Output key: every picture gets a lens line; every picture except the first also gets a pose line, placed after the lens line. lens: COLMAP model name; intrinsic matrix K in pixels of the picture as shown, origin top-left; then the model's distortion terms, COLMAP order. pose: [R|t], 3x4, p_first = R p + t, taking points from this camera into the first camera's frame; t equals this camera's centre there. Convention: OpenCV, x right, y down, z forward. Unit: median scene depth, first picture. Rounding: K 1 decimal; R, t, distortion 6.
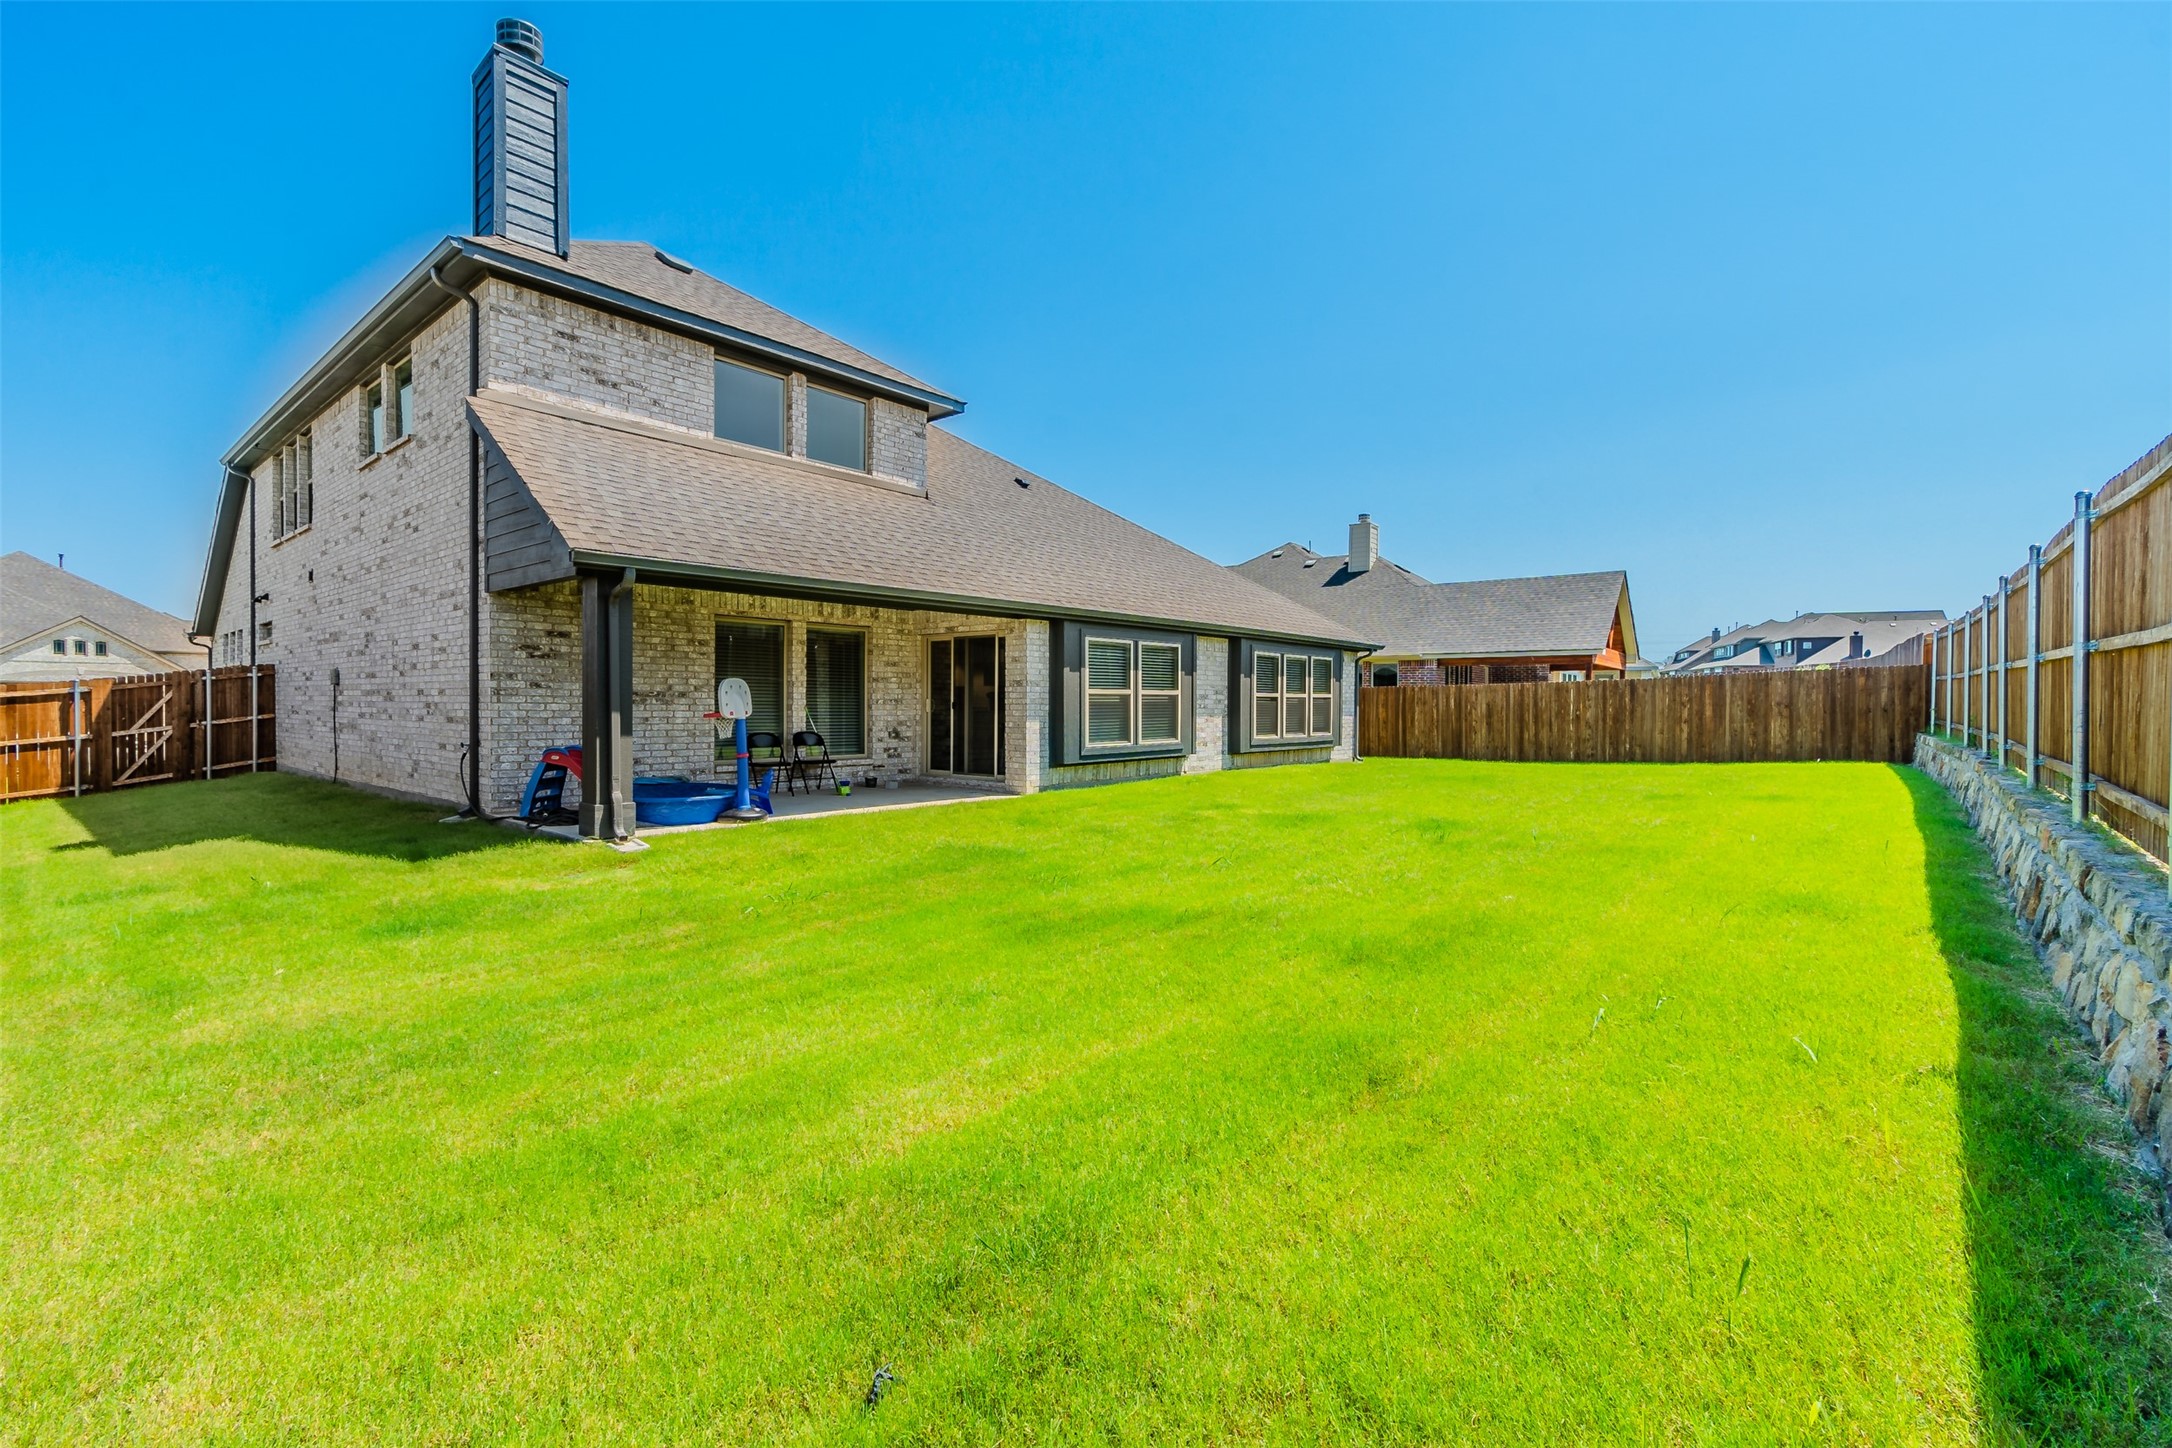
lens RADIAL K [[951.1, 0, 1080.5], [0, 951.1, 702.7], [0, 0, 1]] dist [-0.014829, 0.001642]
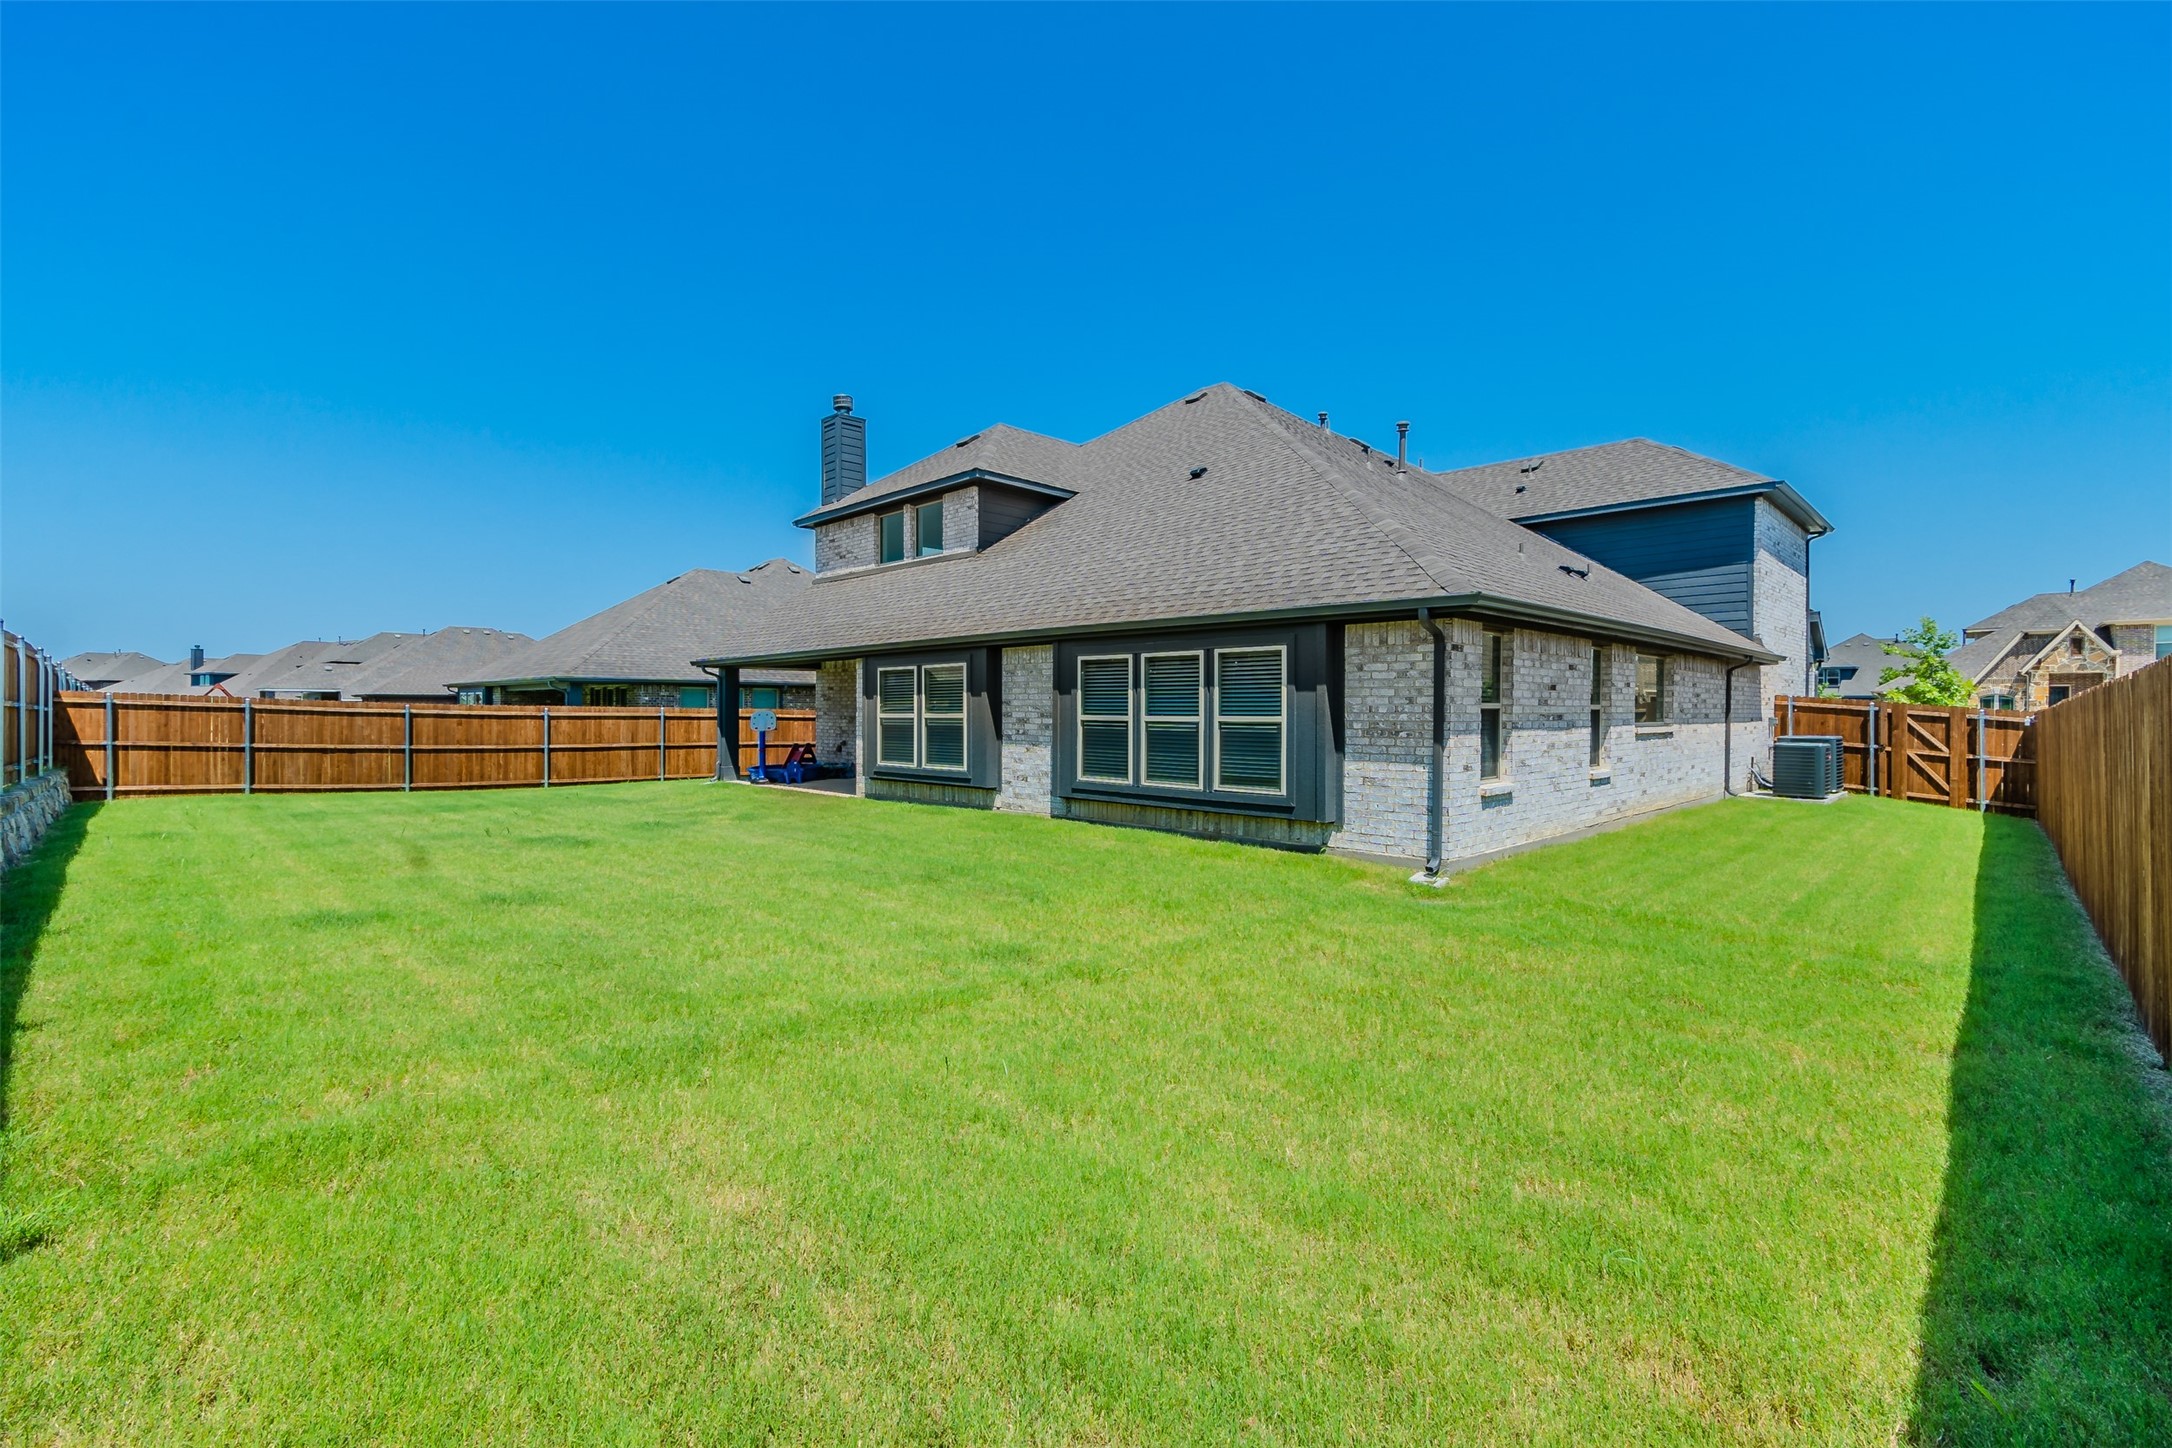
lens RADIAL K [[951.1, 0, 1080.6], [0, 951.1, 727.8], [0, 0, 1]] dist [-0.014829, 0.001642]
pose [[-0.069039, -0.000723, -0.997614, 0.938756], [-0.019810, 0.999804, 0.000646, -0.001971], [0.997417, 0.019808, -0.069040, 1.102677]]
